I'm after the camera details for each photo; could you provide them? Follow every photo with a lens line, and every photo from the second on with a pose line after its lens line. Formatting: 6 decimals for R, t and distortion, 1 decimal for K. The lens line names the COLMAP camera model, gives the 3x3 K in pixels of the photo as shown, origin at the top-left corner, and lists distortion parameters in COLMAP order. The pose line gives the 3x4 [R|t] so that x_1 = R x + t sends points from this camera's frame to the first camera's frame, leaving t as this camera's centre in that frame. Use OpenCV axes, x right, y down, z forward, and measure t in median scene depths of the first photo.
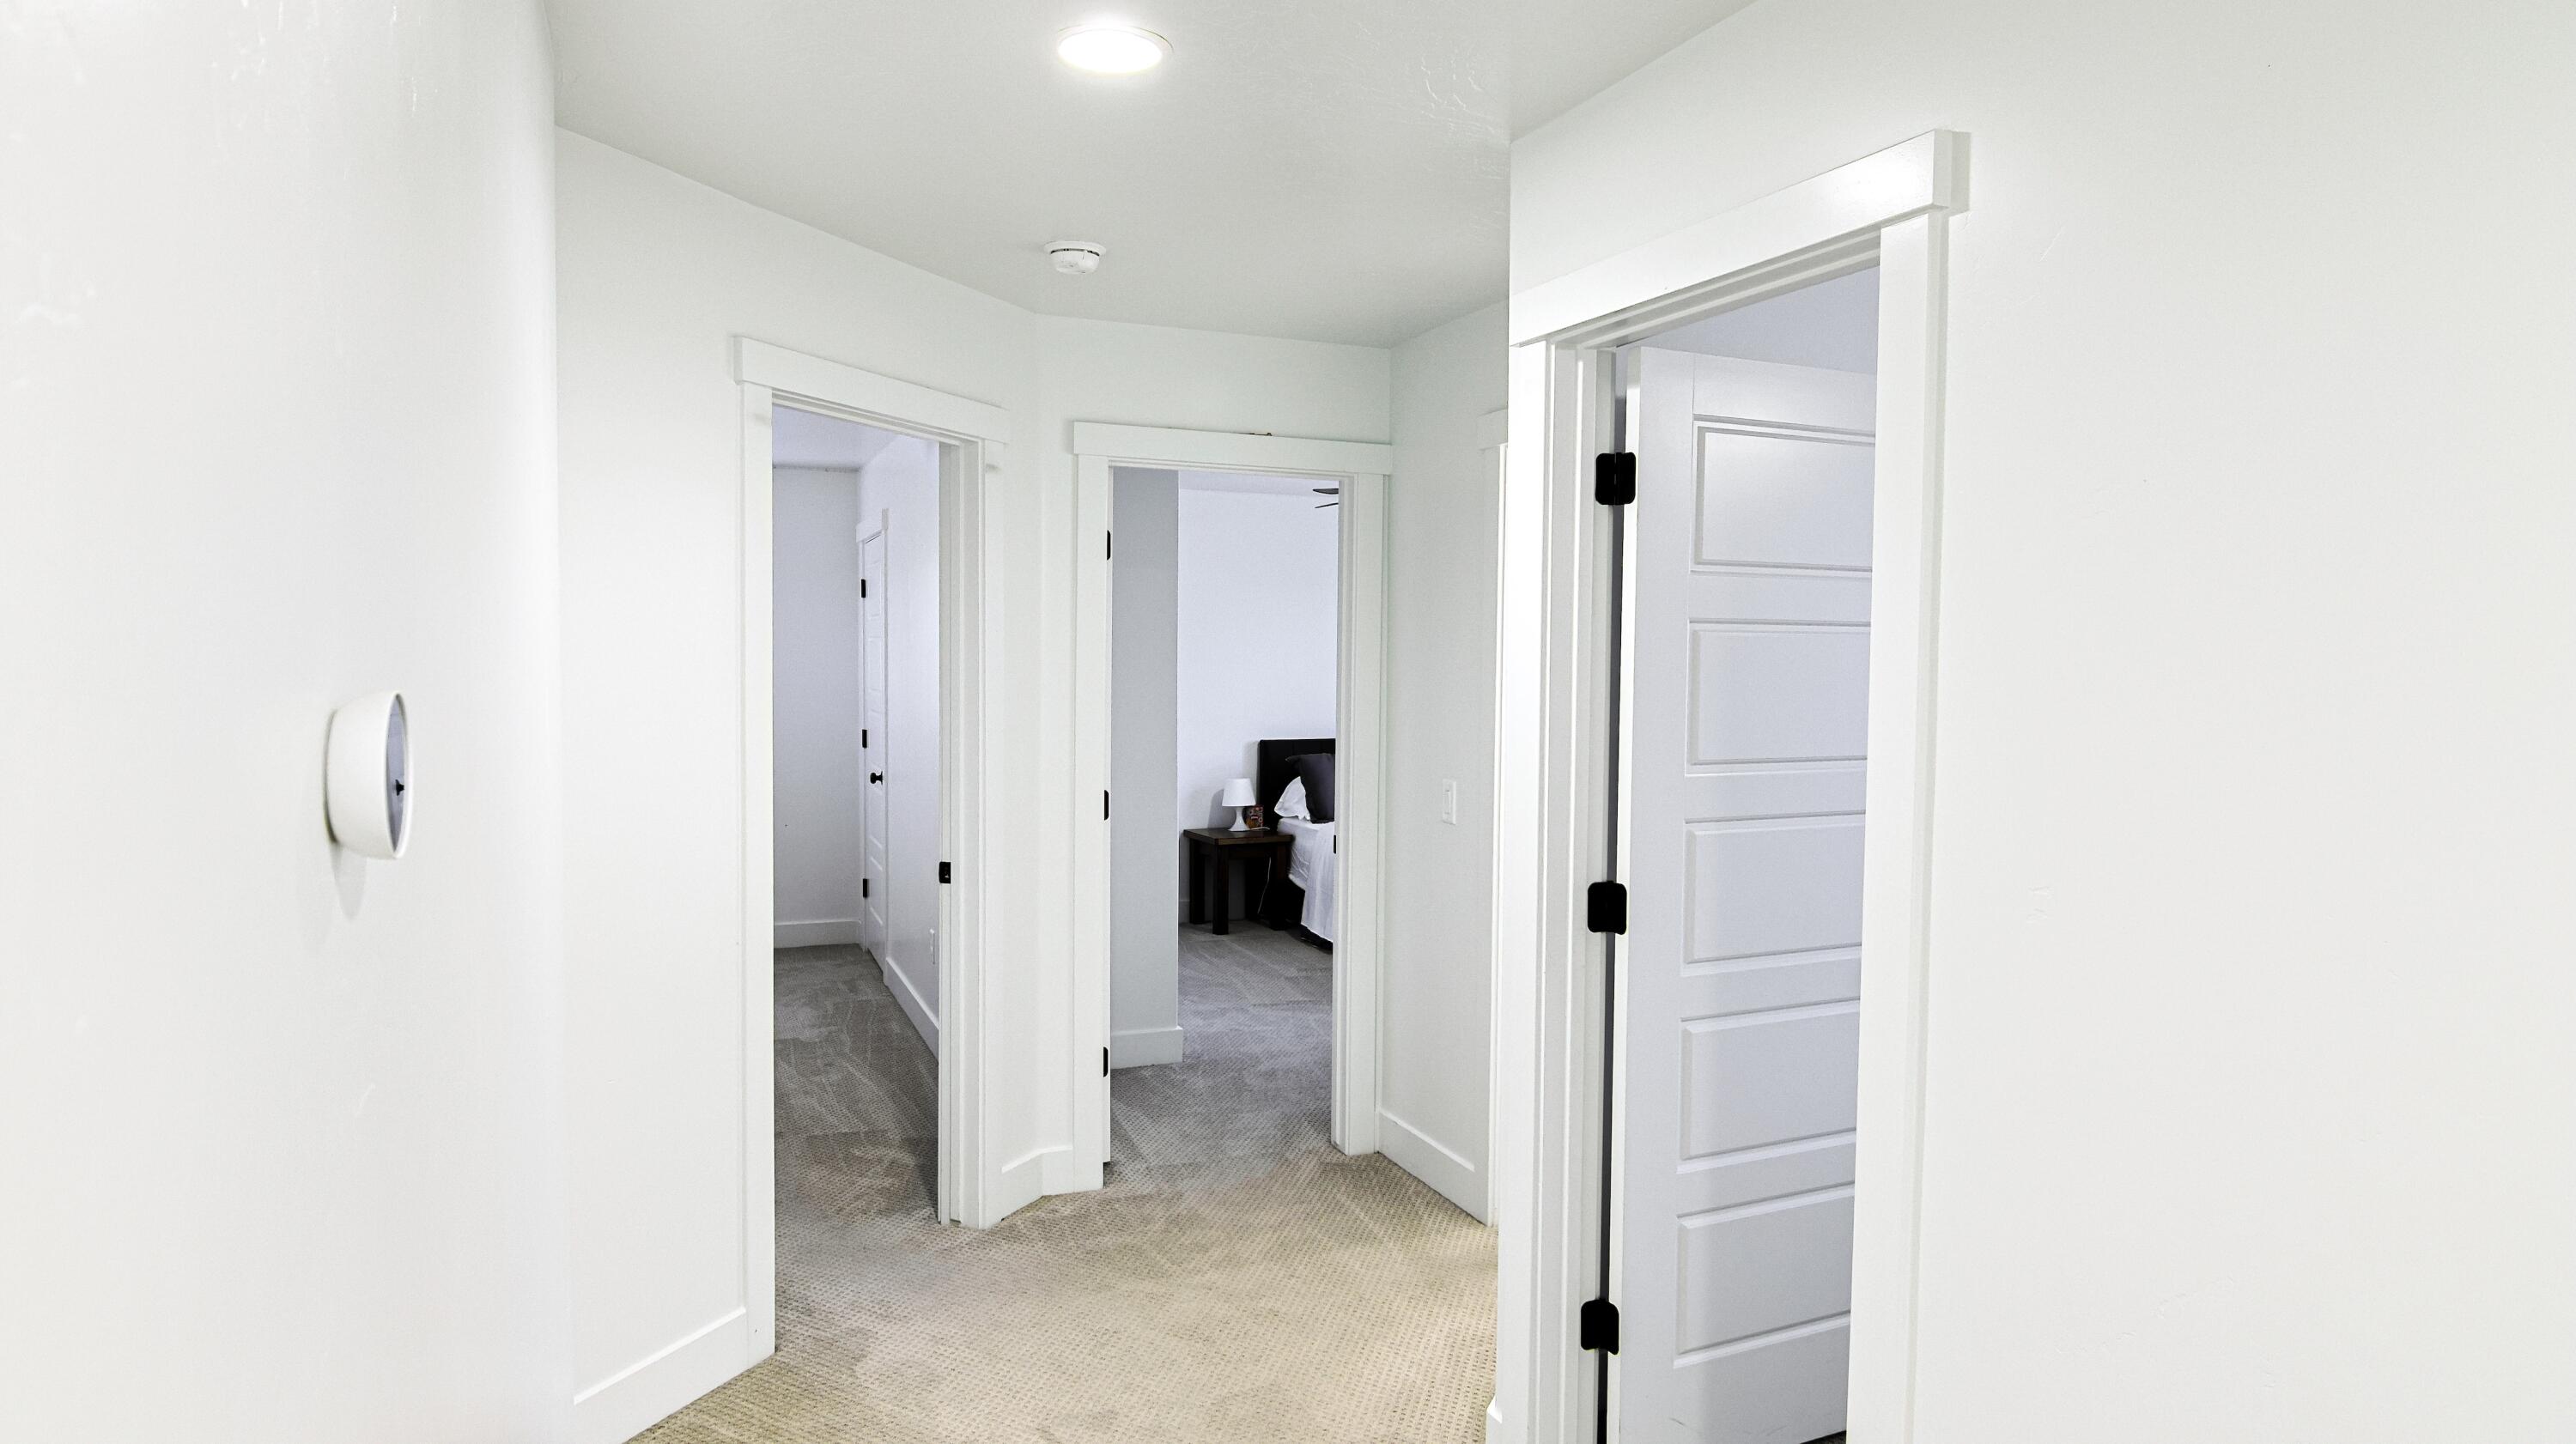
lens RADIAL K [[1519.9, 0, 1293.4], [0, 1519.9, 717.5], [0, 0, 1]] dist [-0.004874, -0.000183]
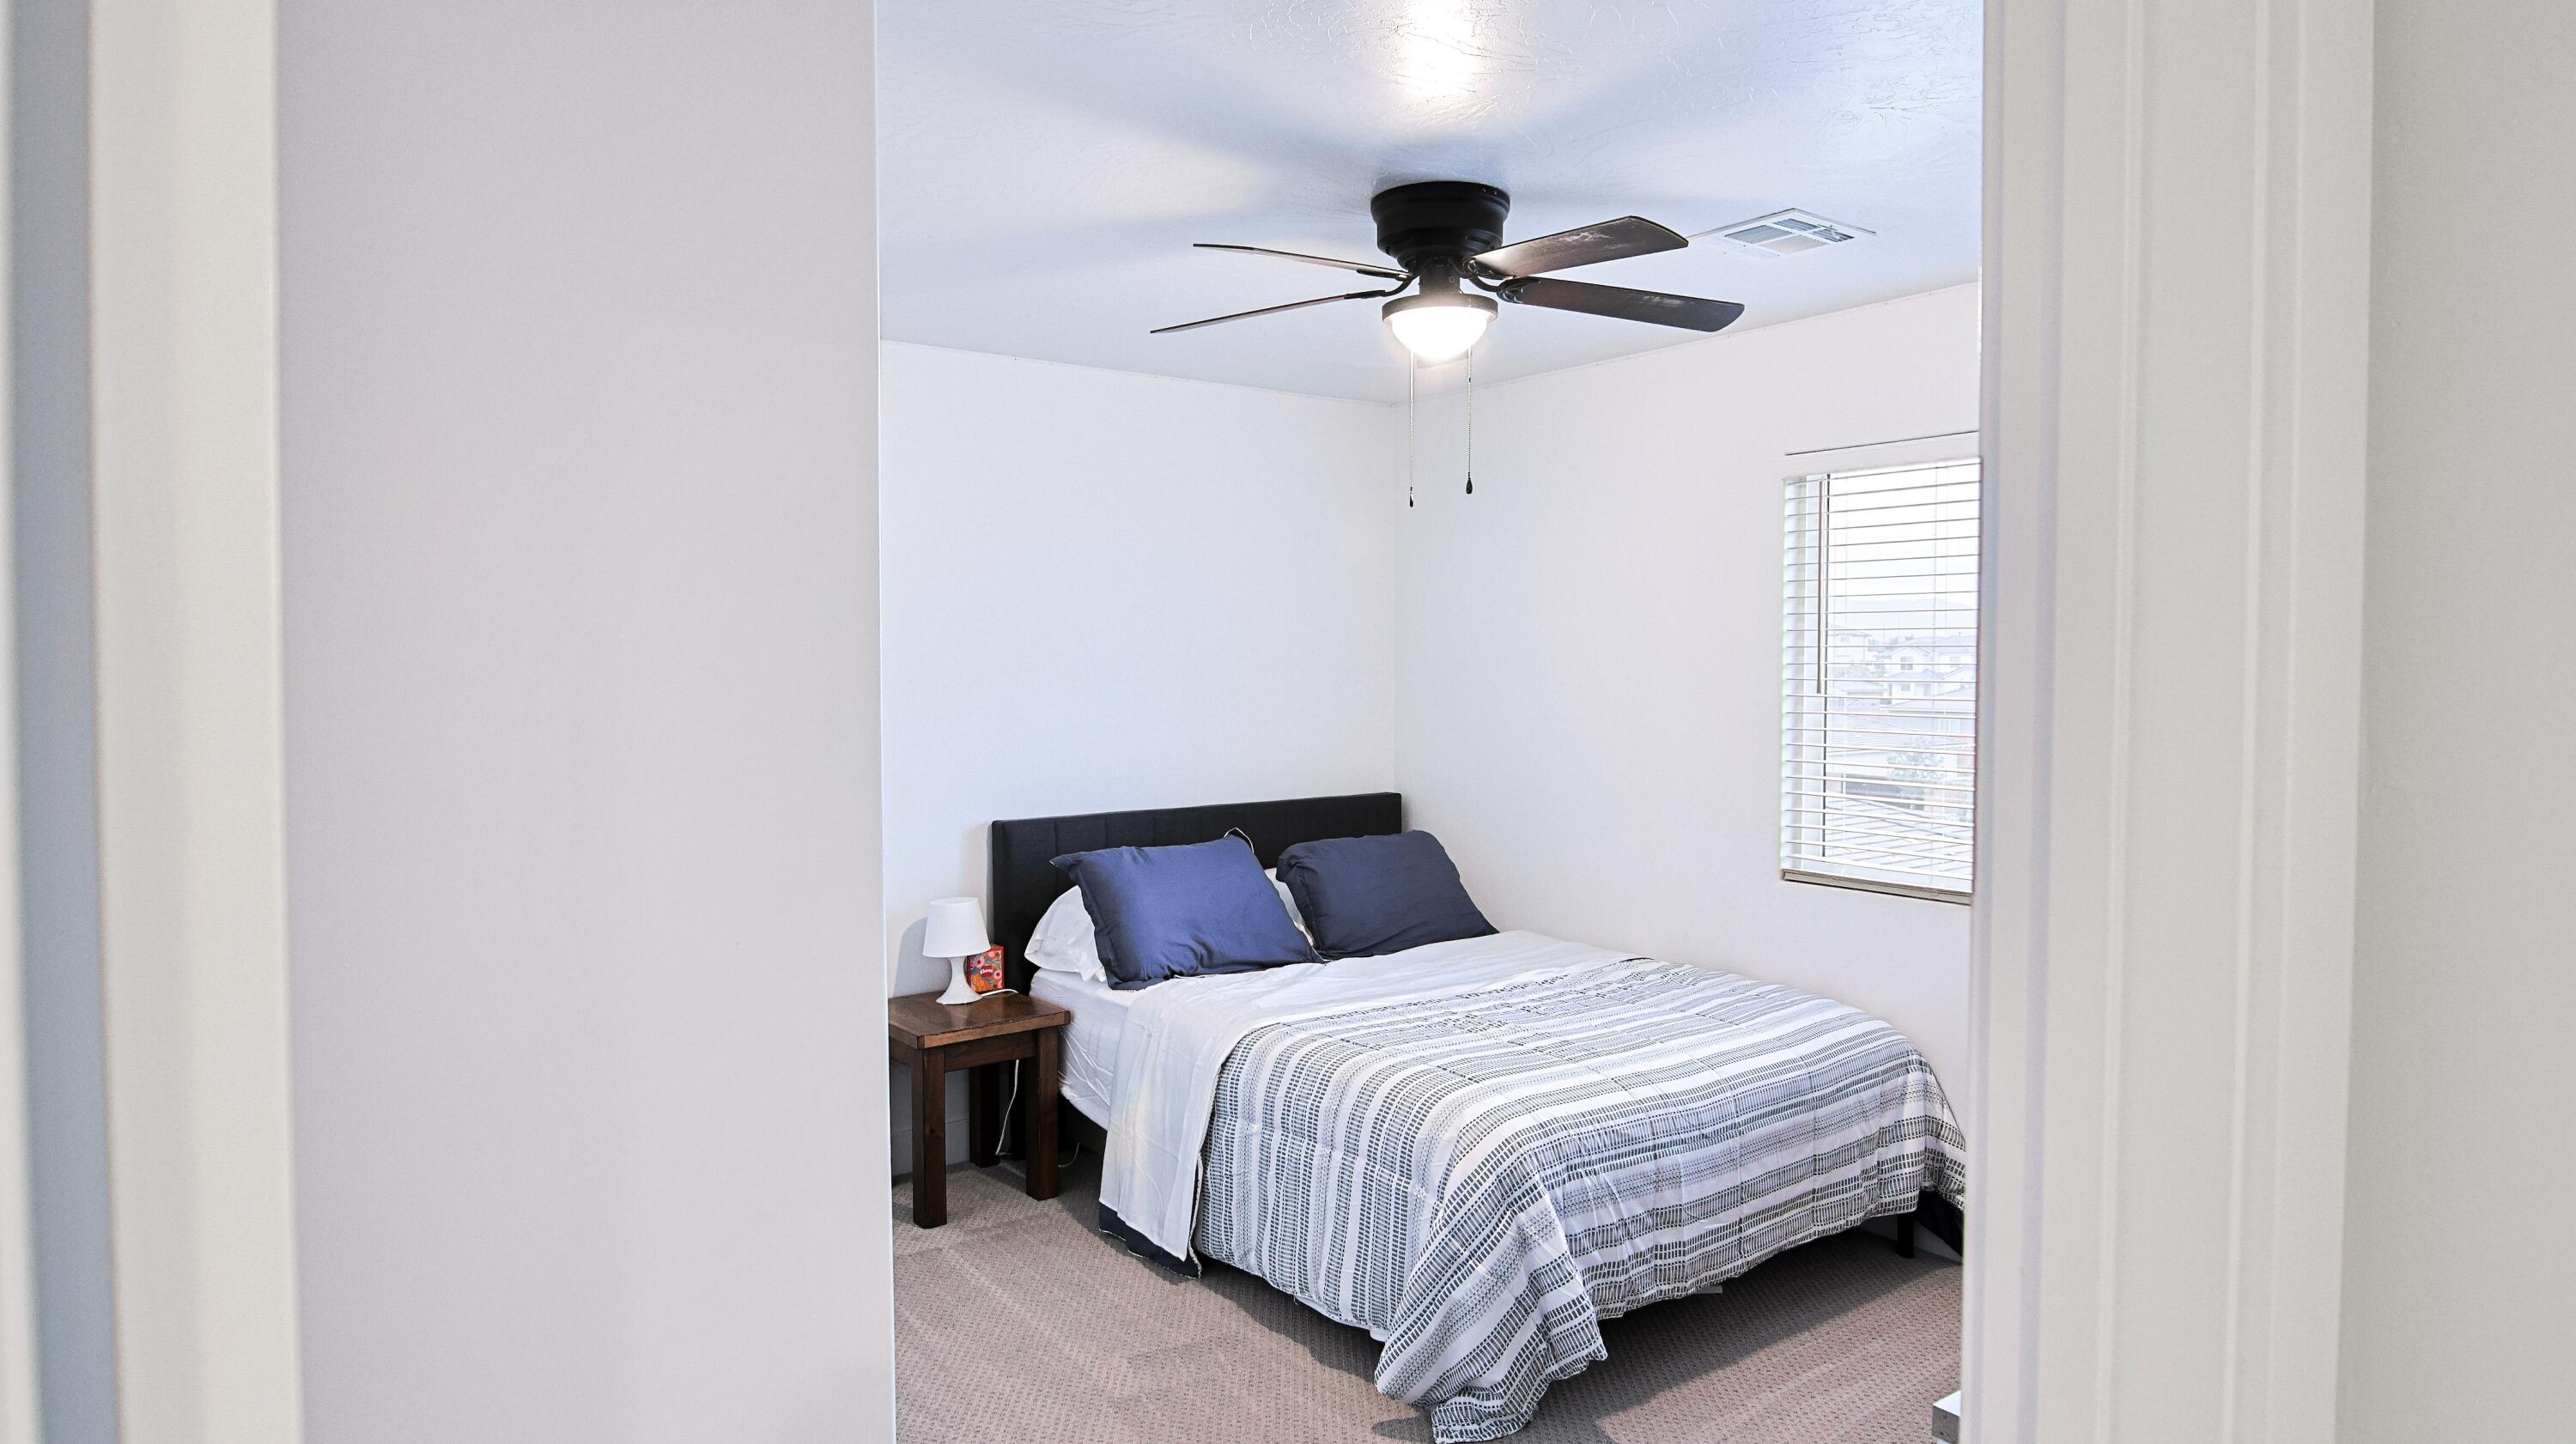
lens RADIAL K [[1519.9, 0, 1283.3], [0, 1519.9, 723.3], [0, 0, 1]] dist [-0.004874, -0.000183]
pose [[0.974384, -0.015887, 0.224329, -0.042820], [0.017489, 0.999834, -0.005157, -0.015941], [-0.224210, 0.008948, 0.974500, 0.472683]]
